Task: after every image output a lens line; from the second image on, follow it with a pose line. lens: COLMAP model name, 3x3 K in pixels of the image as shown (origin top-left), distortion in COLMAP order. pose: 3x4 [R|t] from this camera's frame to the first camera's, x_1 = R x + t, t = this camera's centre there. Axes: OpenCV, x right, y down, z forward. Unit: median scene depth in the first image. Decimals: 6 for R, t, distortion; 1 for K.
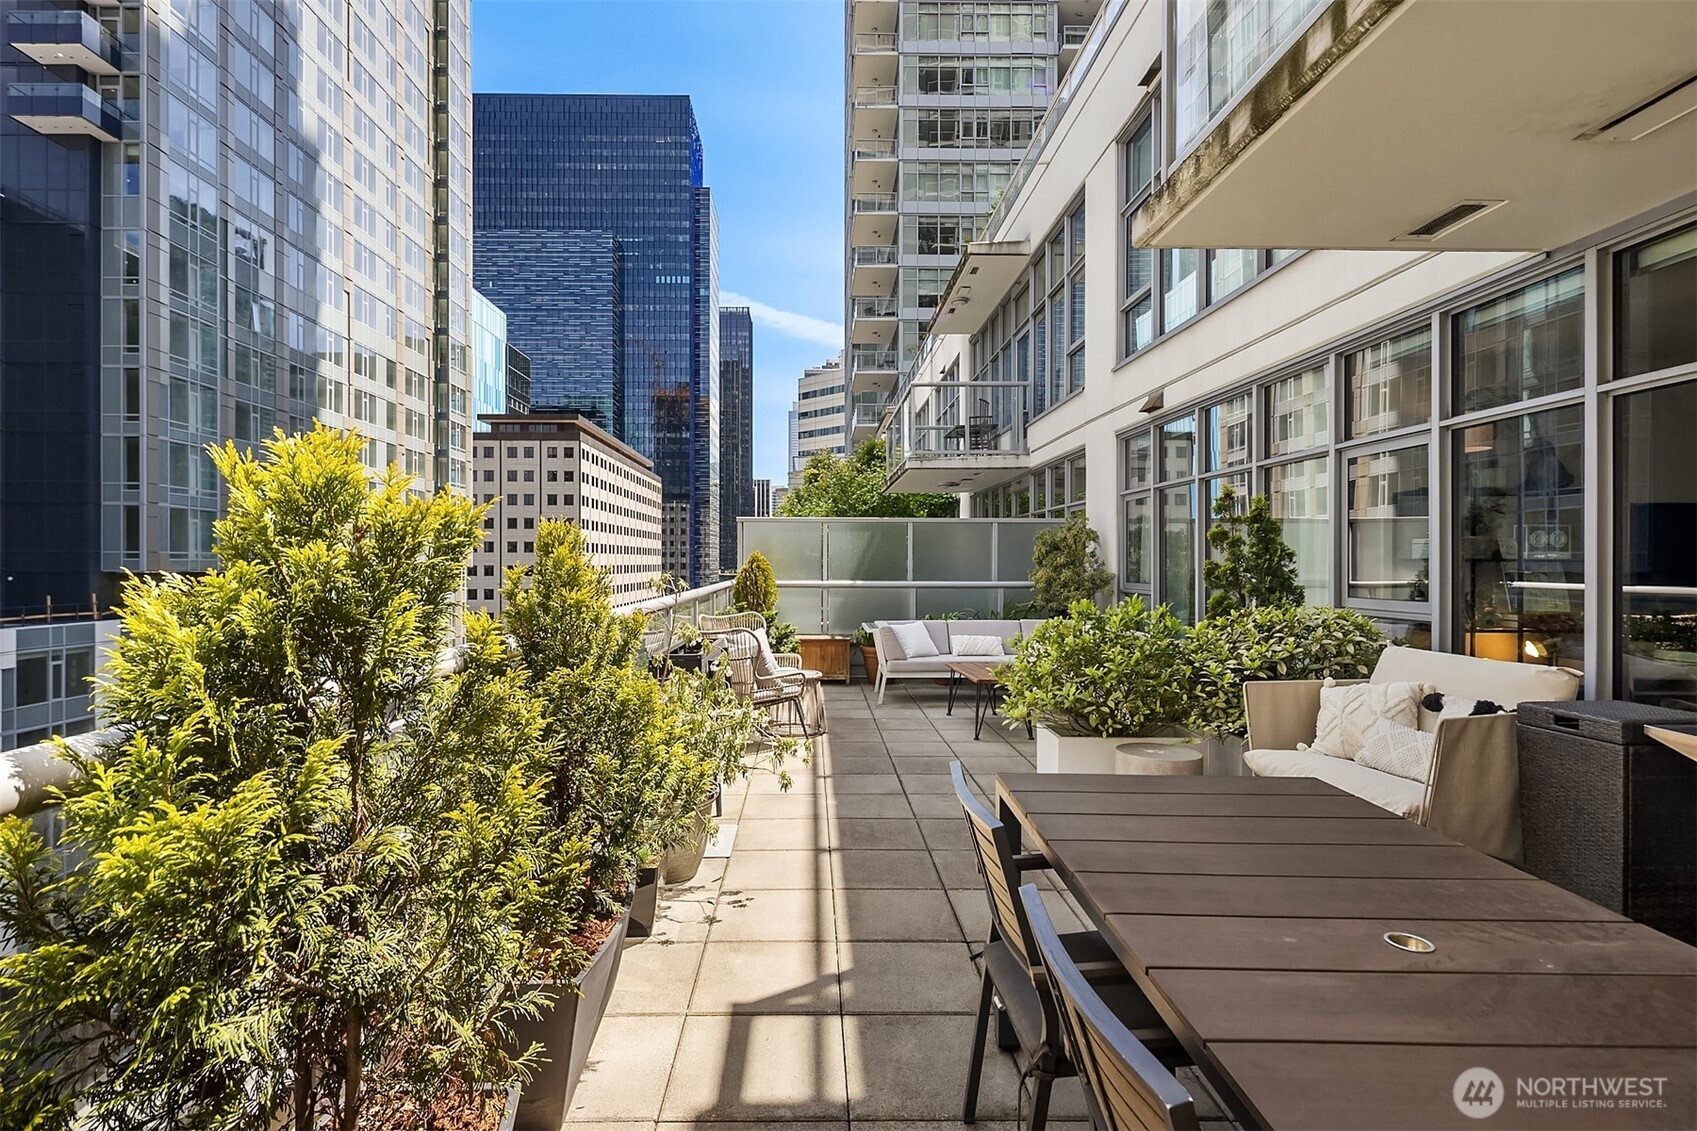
lens RADIAL K [[838.7, 0, 834.0], [0, 838.7, 566.4], [0, 0, 1]] dist [0.007938, -0.006139]
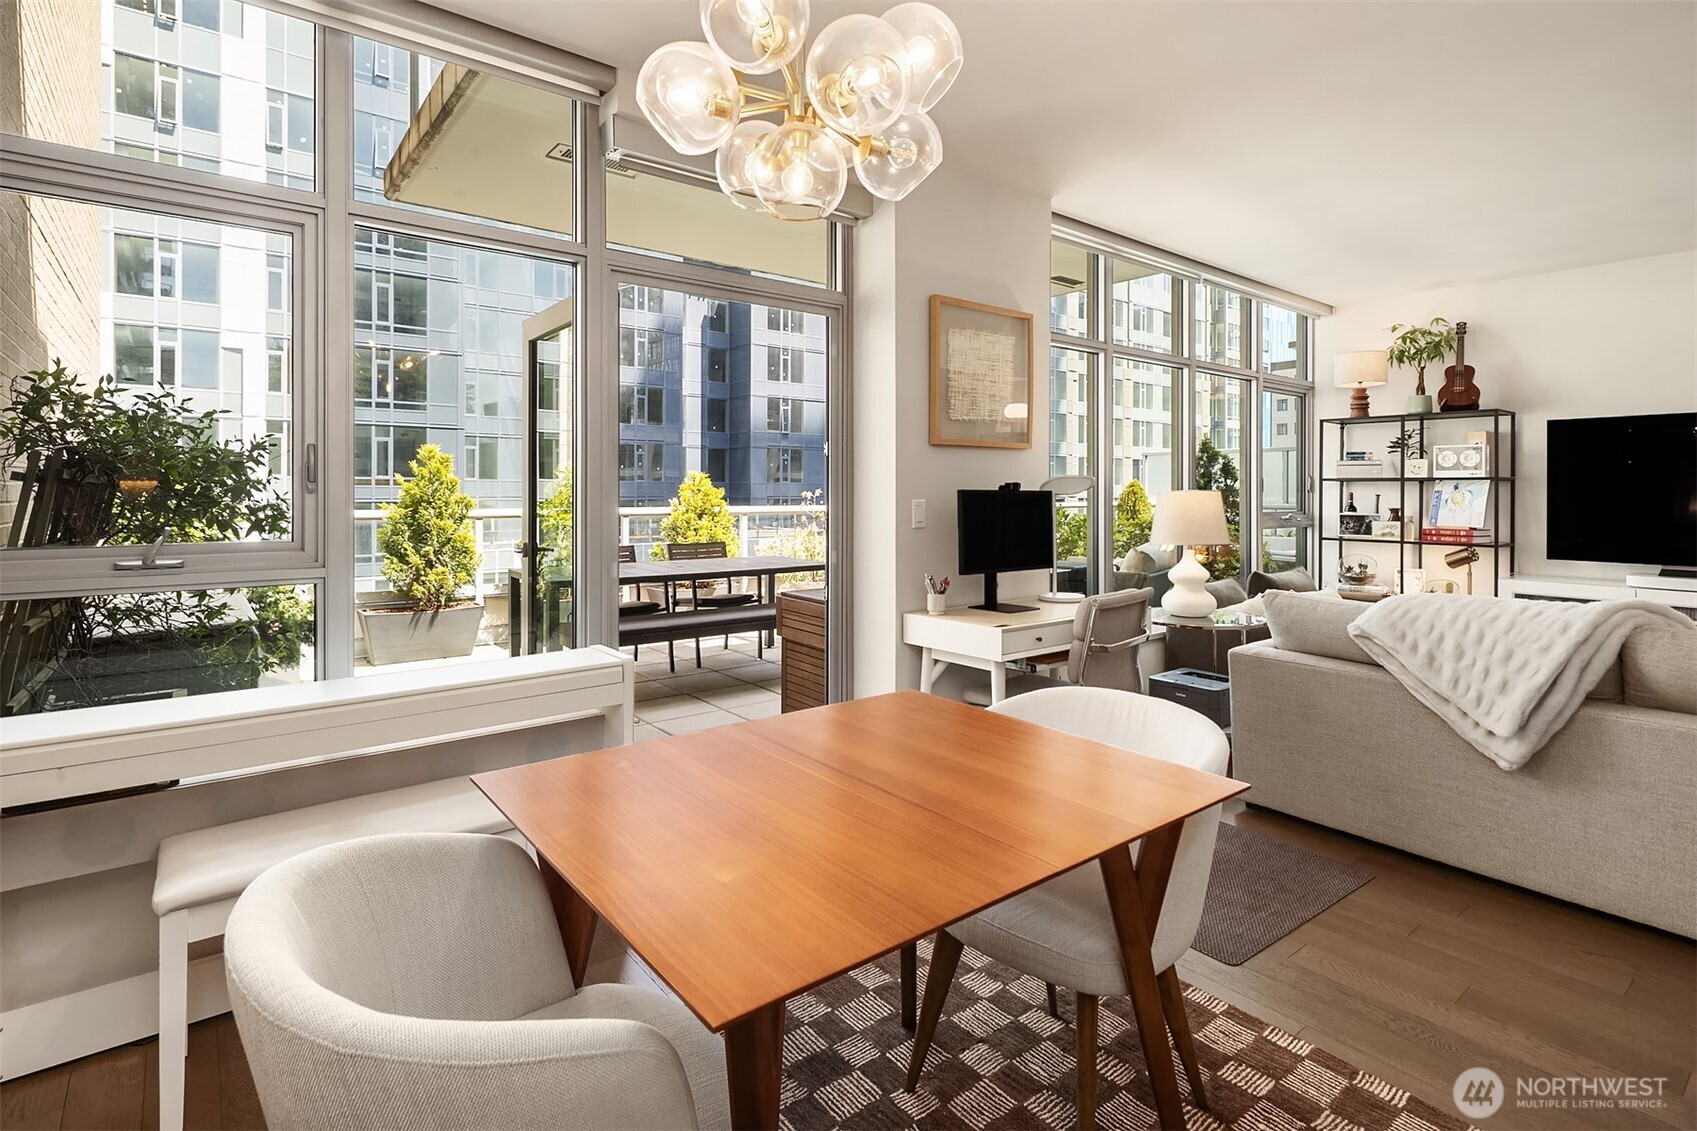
lens RADIAL K [[838.7, 0, 839.8], [0, 838.7, 491.7], [0, 0, 1]] dist [0.007938, -0.006139]
pose [[0.591476, -0.000093, -0.806323, 0.105991], [-0.004651, 0.999983, -0.003527, 0.001304], [0.806309, 0.005837, 0.591465, -0.015349]]
